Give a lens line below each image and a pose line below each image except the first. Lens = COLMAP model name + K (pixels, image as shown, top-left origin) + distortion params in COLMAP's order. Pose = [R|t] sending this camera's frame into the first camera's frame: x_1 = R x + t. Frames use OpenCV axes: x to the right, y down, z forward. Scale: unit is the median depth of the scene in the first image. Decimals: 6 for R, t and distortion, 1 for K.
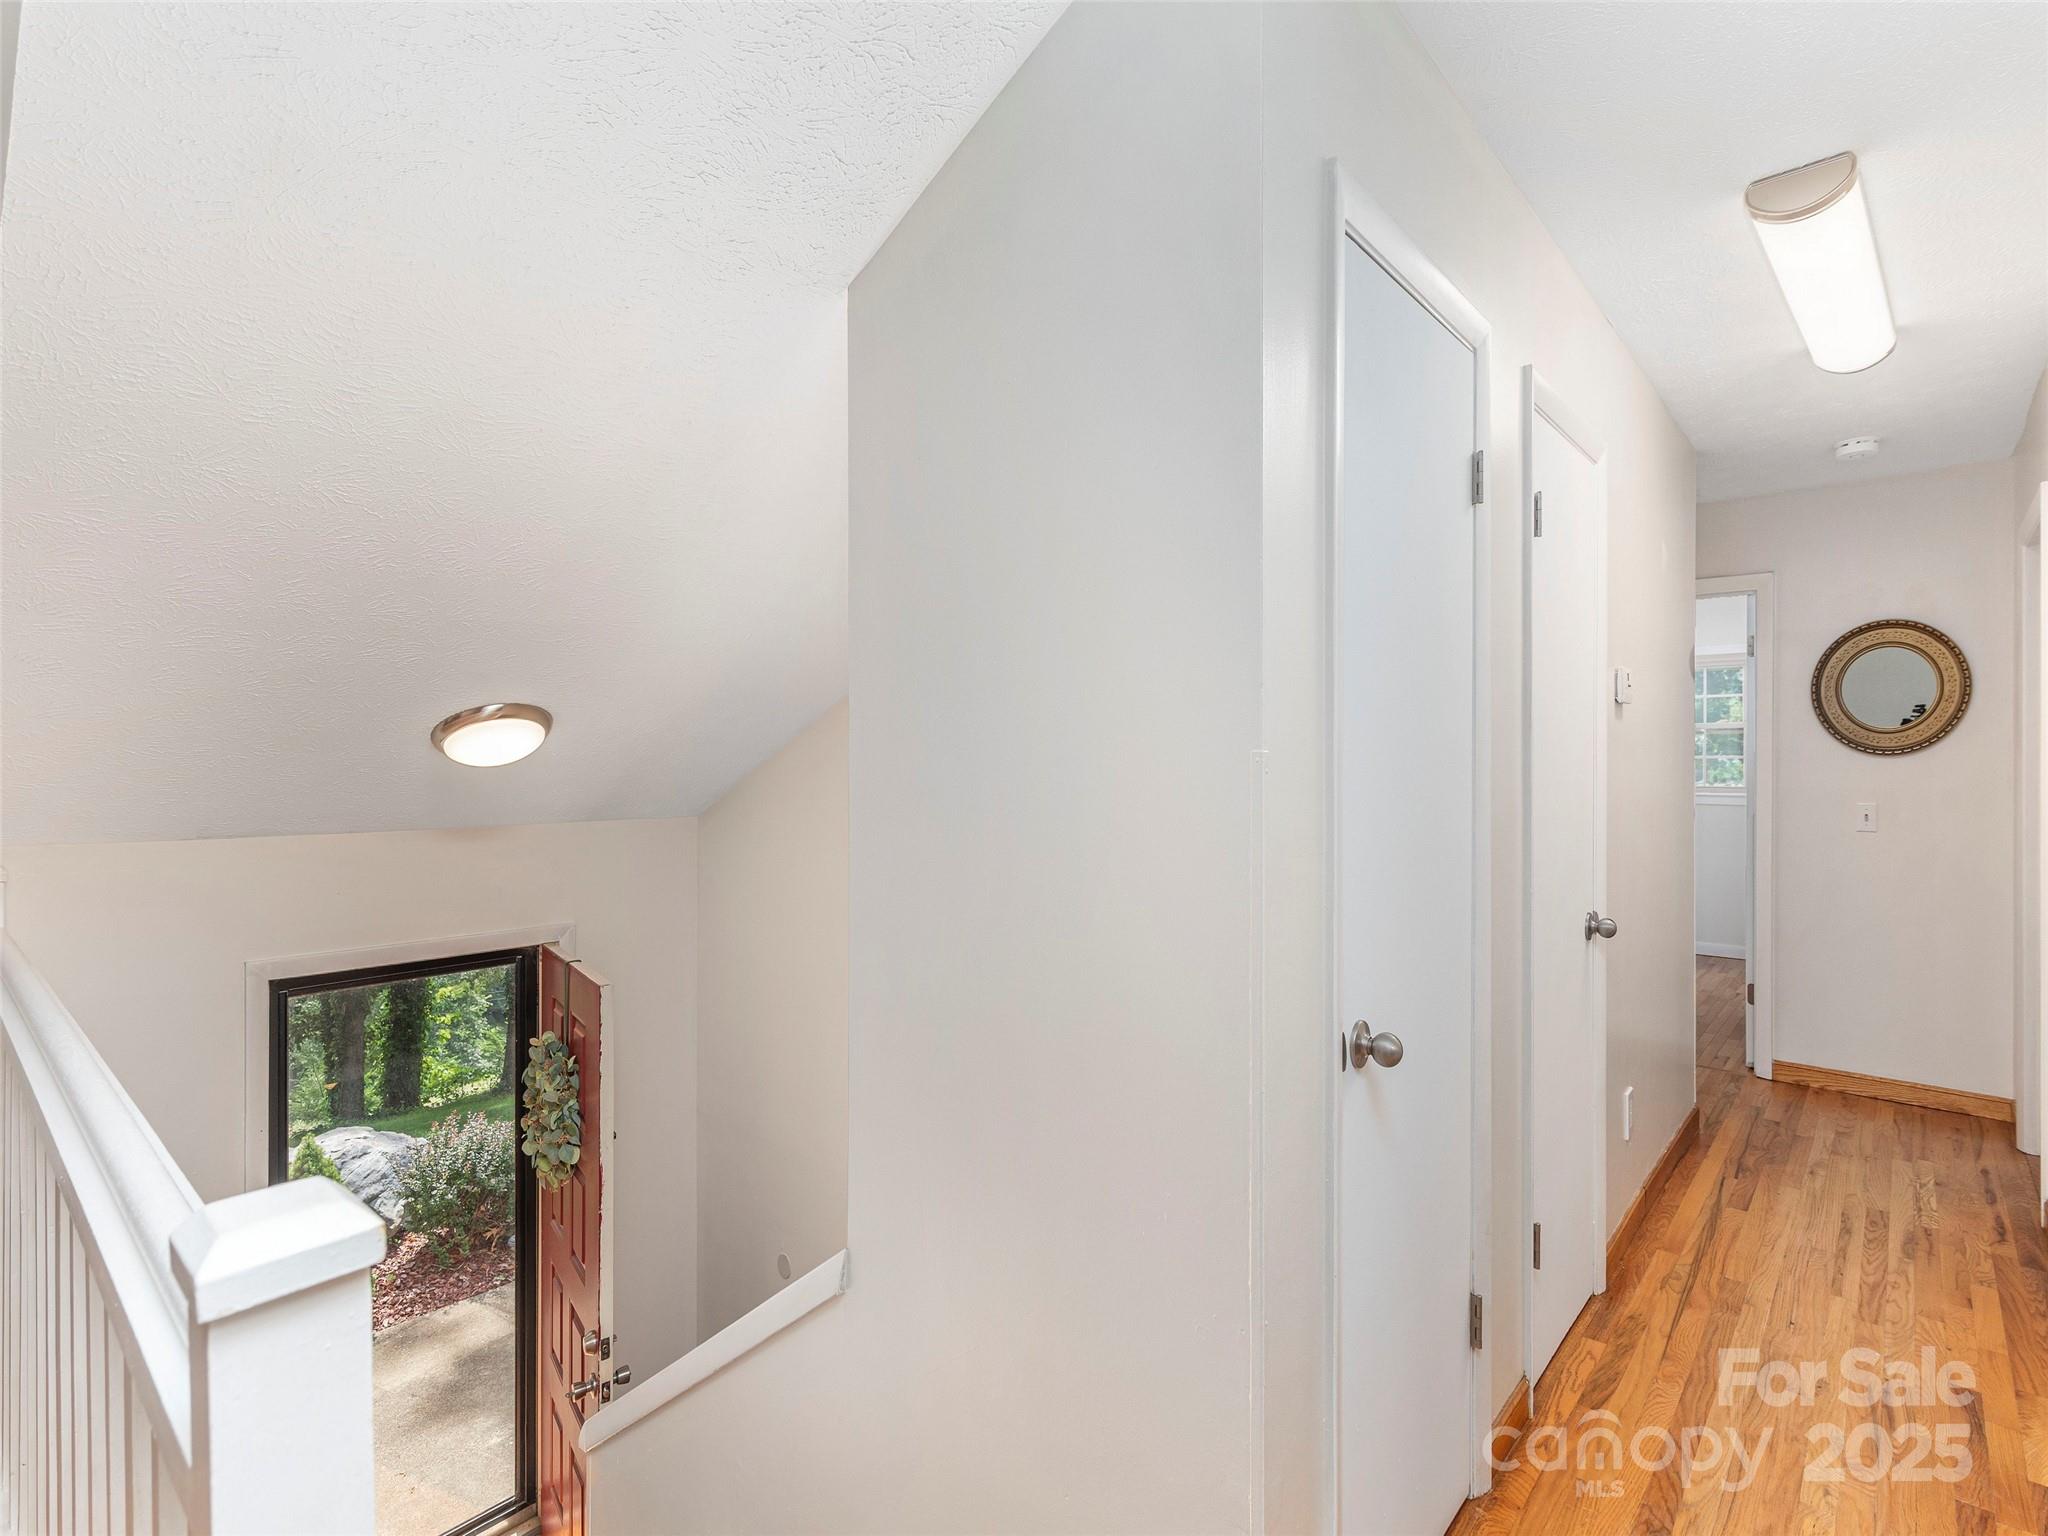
lens RADIAL K [[1003.1, 0, 1017.7], [0, 1003.1, 760.0], [0, 0, 1]] dist [-0.000917, 0.000819]
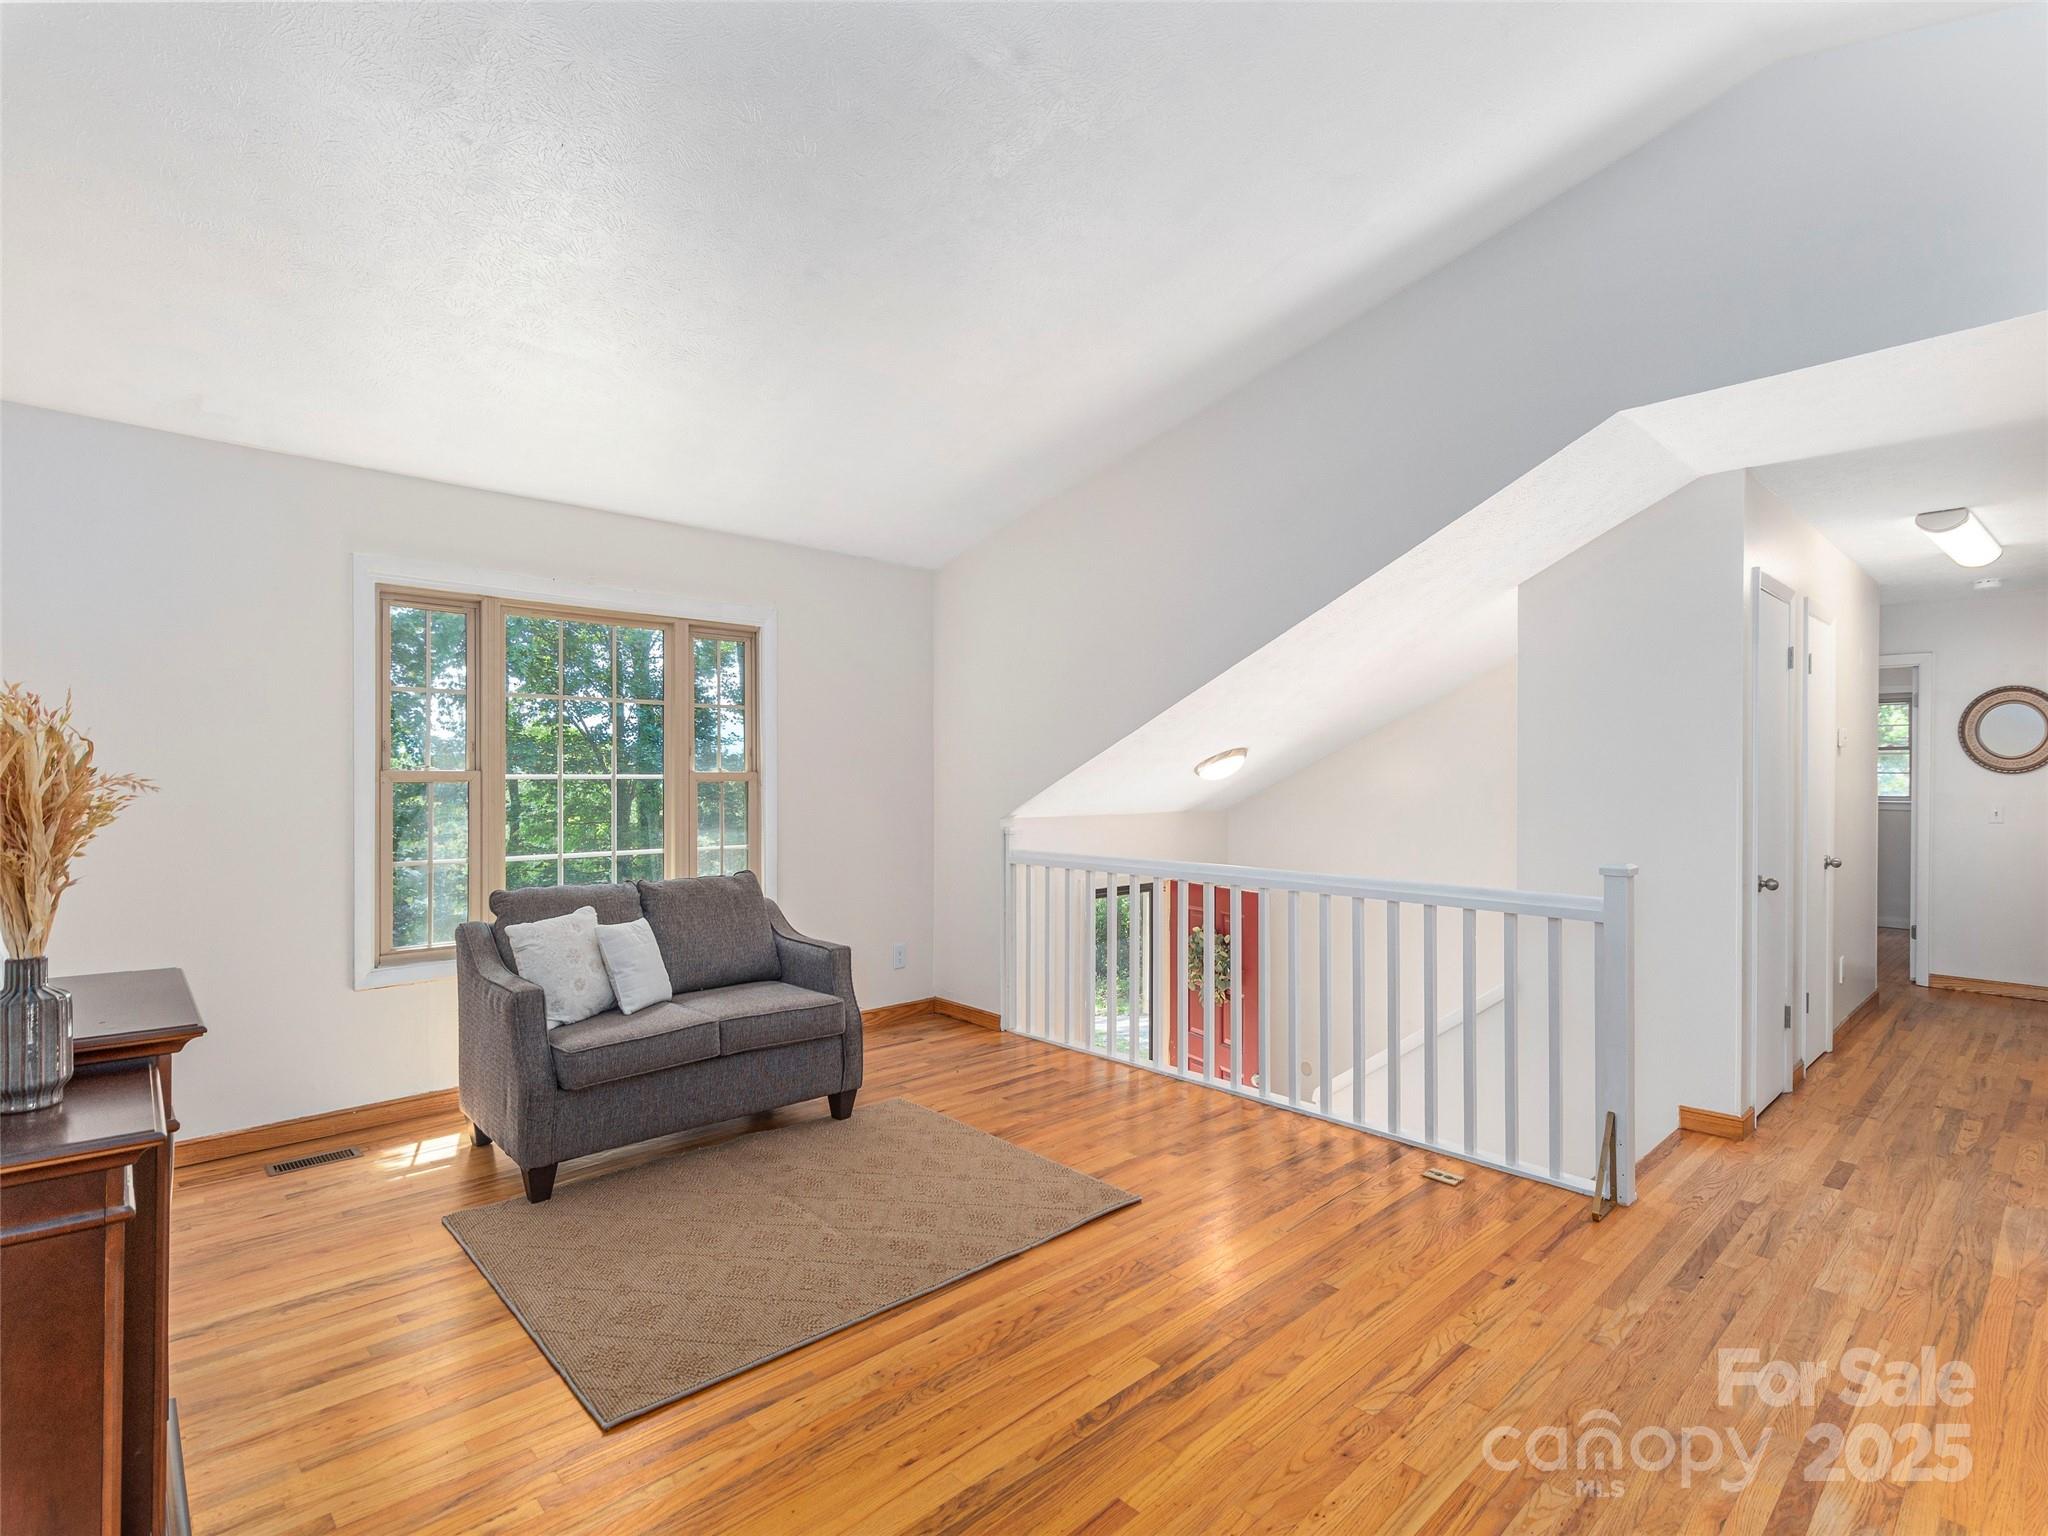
lens RADIAL K [[1003.1, 0, 1017.7], [0, 1003.1, 760.0], [0, 0, 1]] dist [-0.000917, 0.000819]
pose [[0.995304, 0.007673, -0.096497, -0.509079], [-0.007851, 0.999968, -0.001463, -0.011722], [0.096483, 0.002214, 0.995332, -0.689443]]
